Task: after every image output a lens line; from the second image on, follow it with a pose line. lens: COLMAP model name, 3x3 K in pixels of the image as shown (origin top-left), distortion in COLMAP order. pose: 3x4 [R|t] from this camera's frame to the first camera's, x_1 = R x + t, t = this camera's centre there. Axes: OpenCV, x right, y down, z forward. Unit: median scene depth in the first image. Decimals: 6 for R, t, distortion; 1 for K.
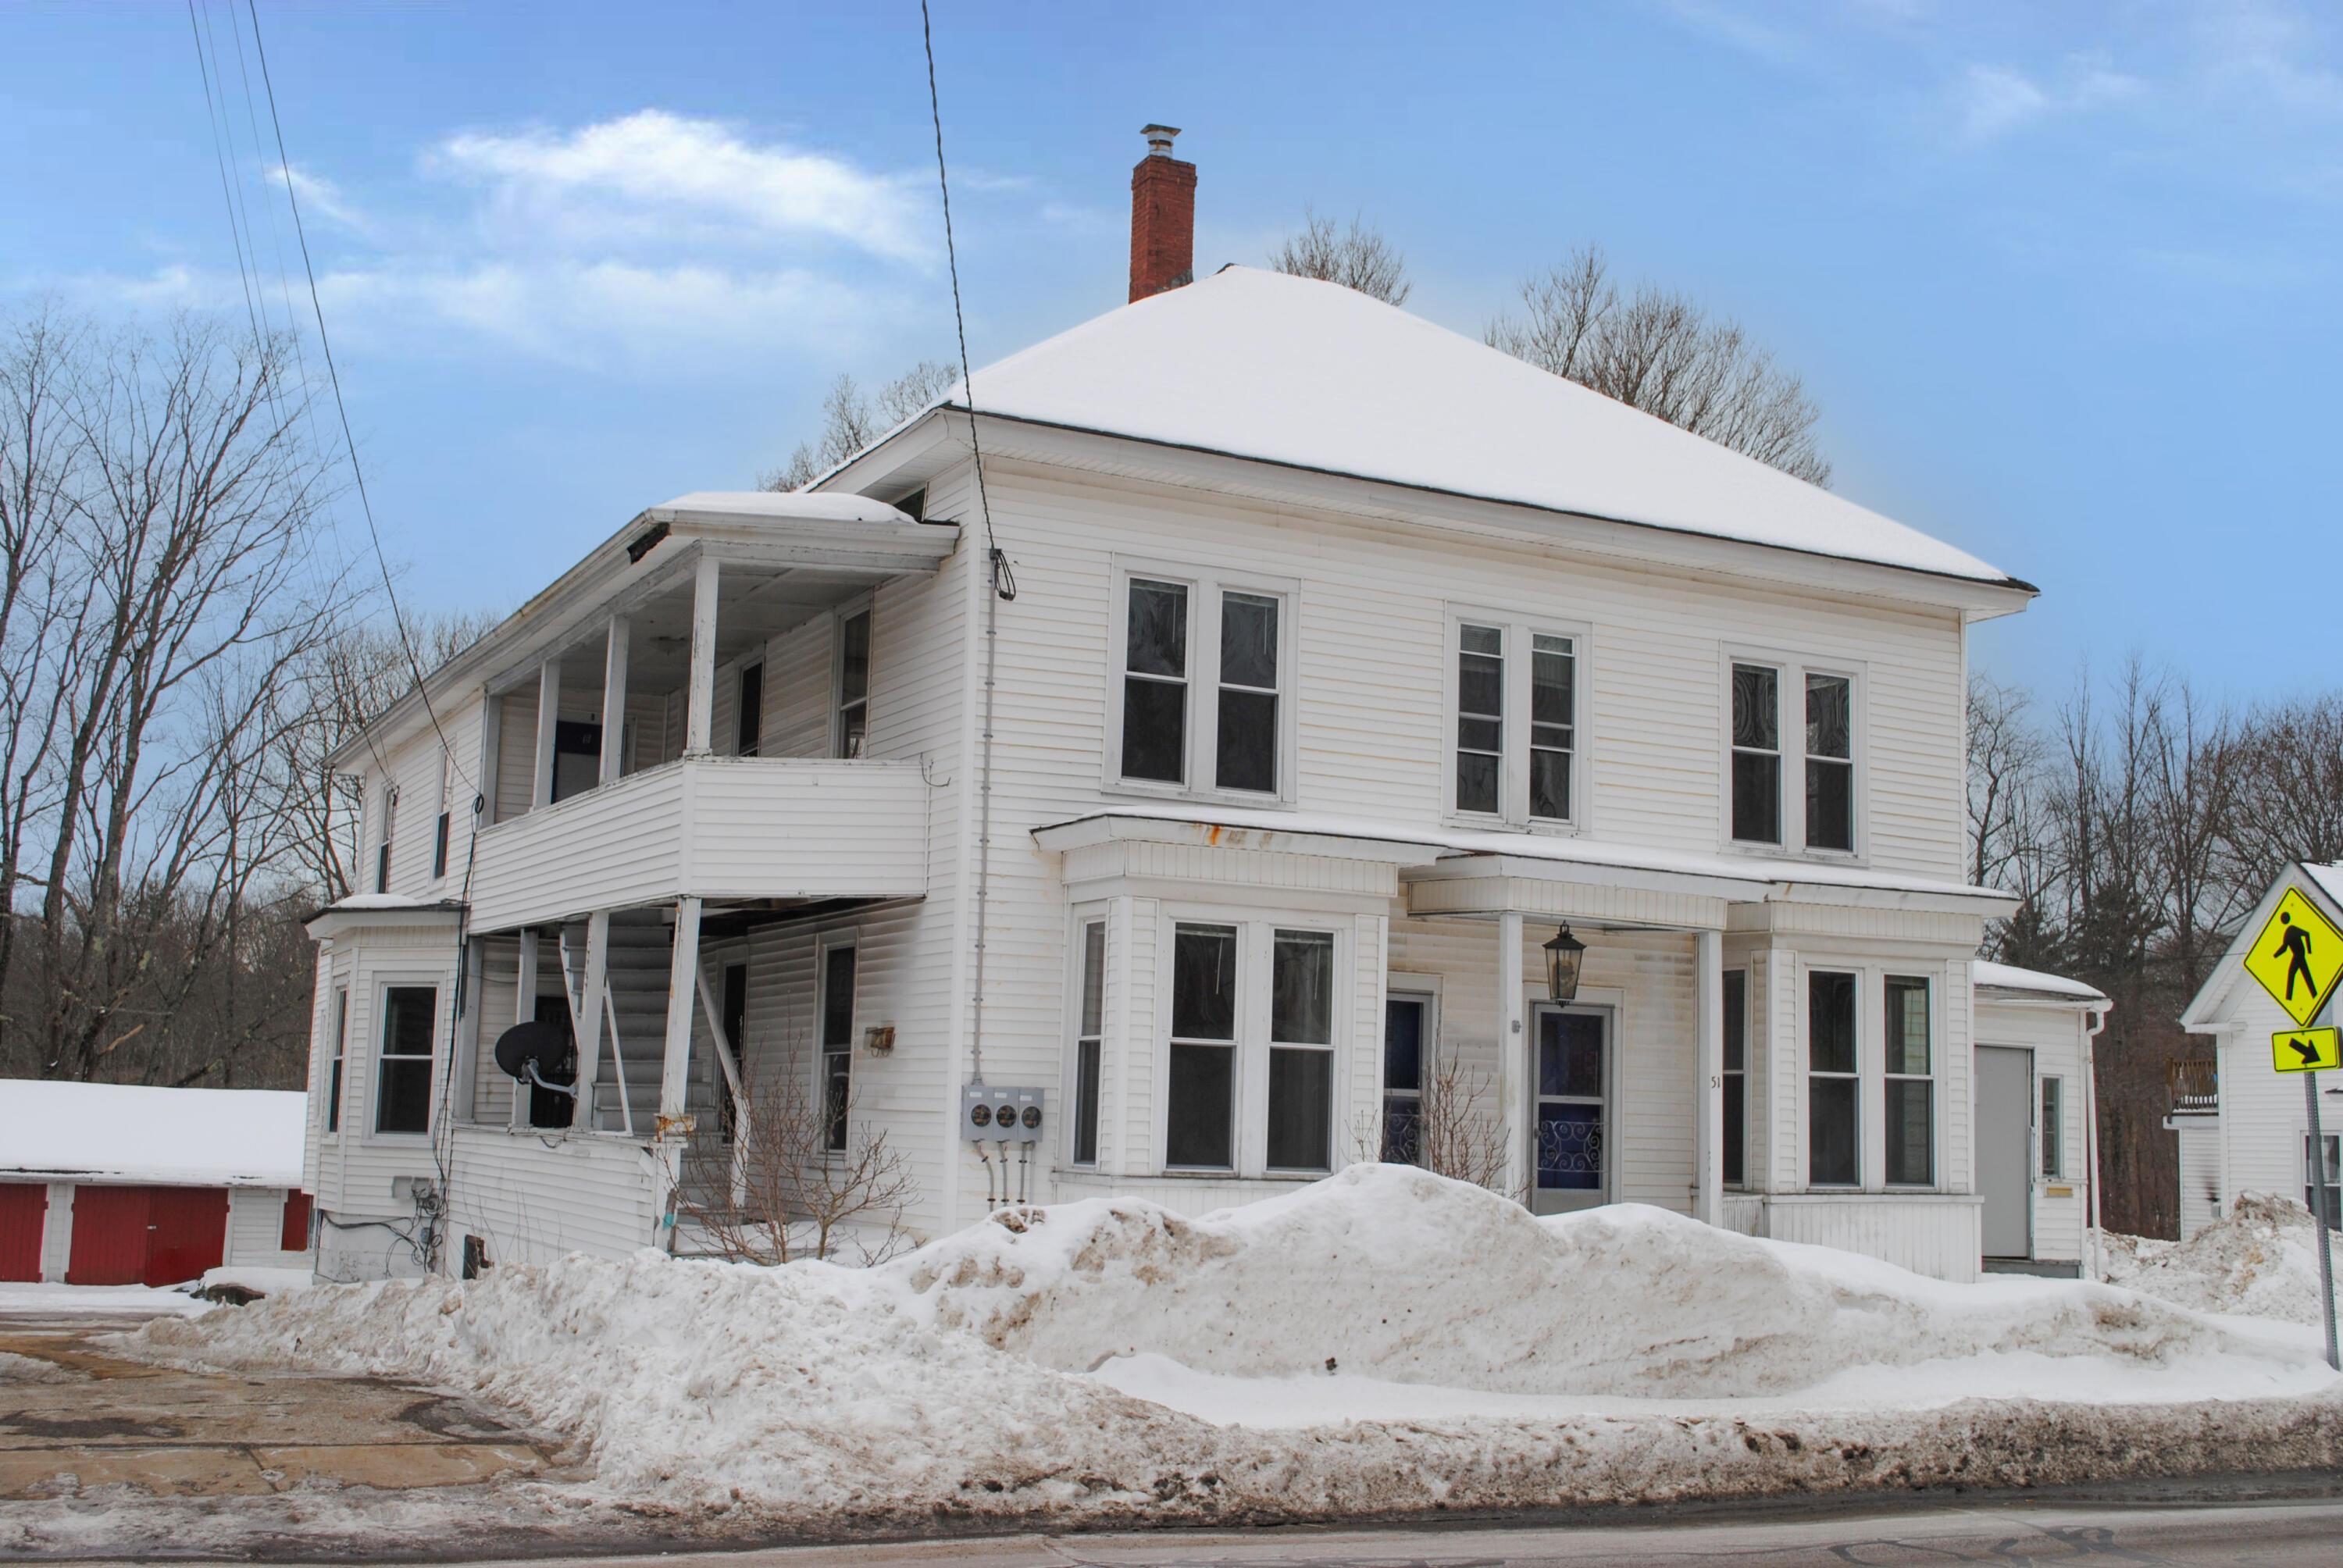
lens RADIAL K [[2589.5, 0, 1163.7], [0, 2589.5, 779.8], [0, 0, 1]] dist [-0.046647, 0.000000]
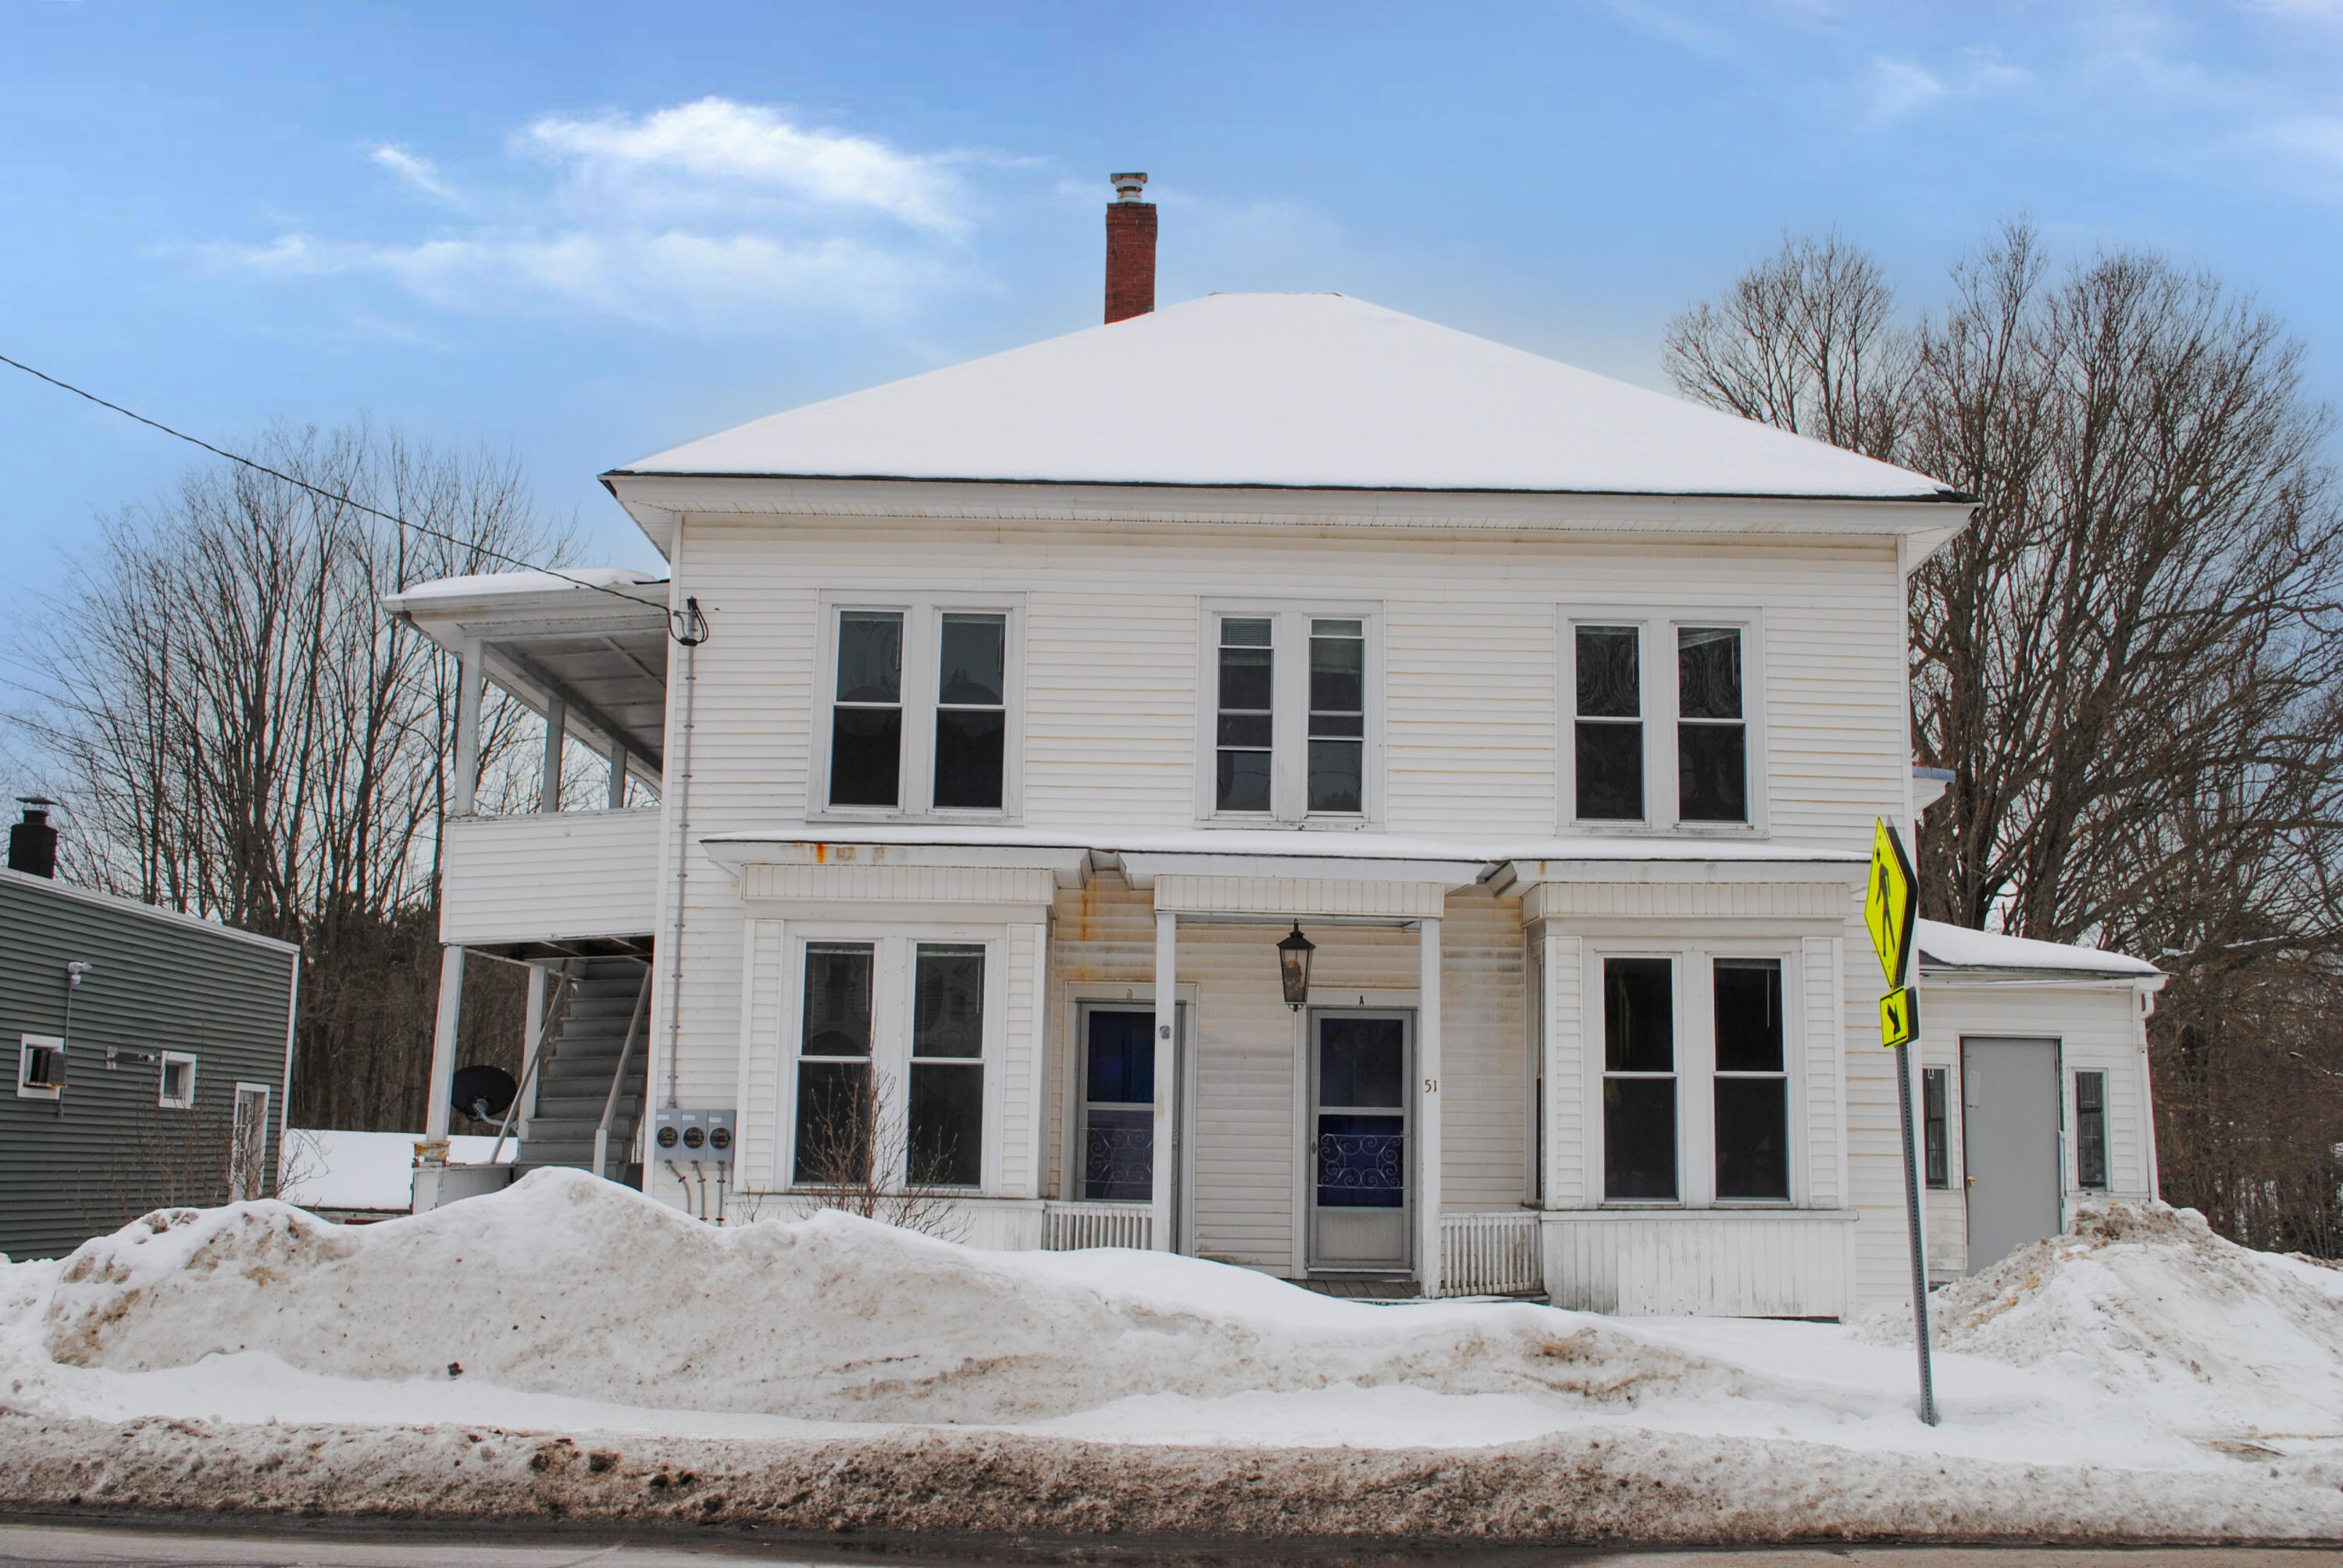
lens RADIAL K [[2353.4, 0, 1162.5], [0, 2353.4, 789.5], [0, 0, 1]] dist [-0.055232, 0.000000]
pose [[0.895242, -0.087440, -0.436917, 0.499831], [0.072493, 0.996074, -0.050805, 0.048783], [0.439644, 0.013809, 0.898066, 0.218171]]
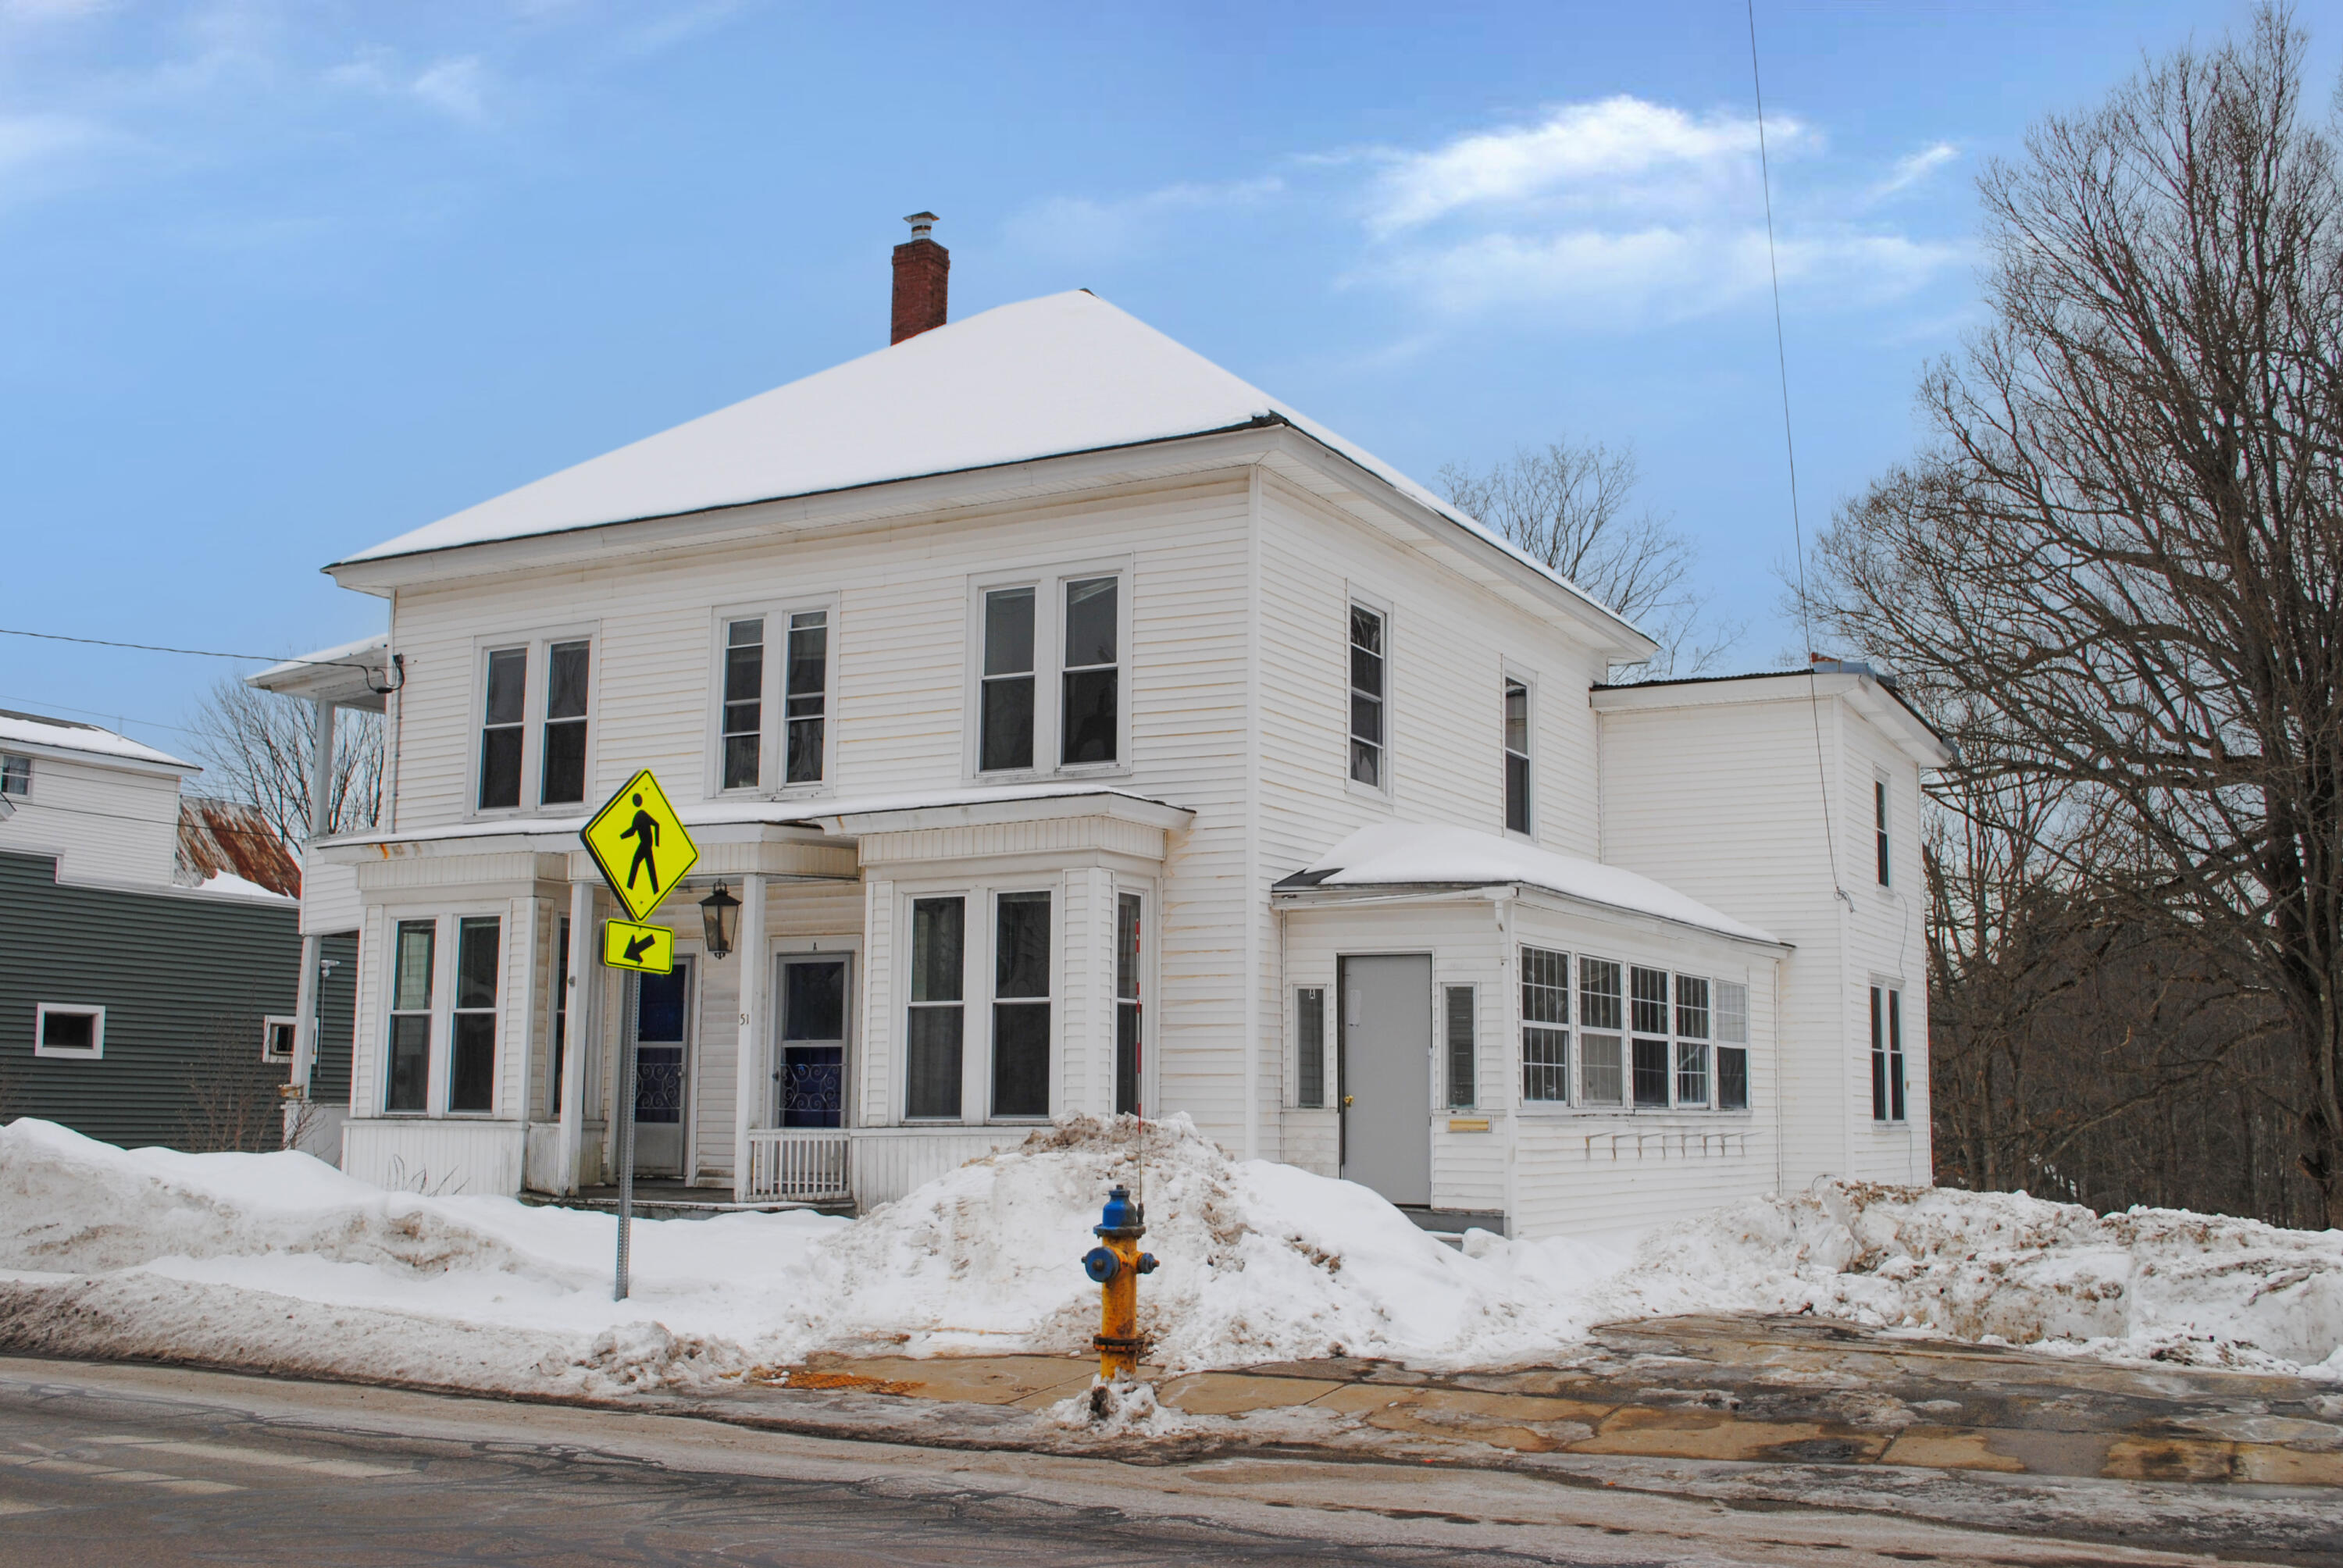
lens RADIAL K [[2353.4, 0, 1162.0], [0, 2353.4, 790.7], [0, 0, 1]] dist [-0.055232, 0.000000]
pose [[0.567179, -0.141424, -0.811361, 1.093207], [0.124528, 0.988546, -0.085258, 0.128003], [0.814126, -0.052680, 0.578294, 0.595898]]
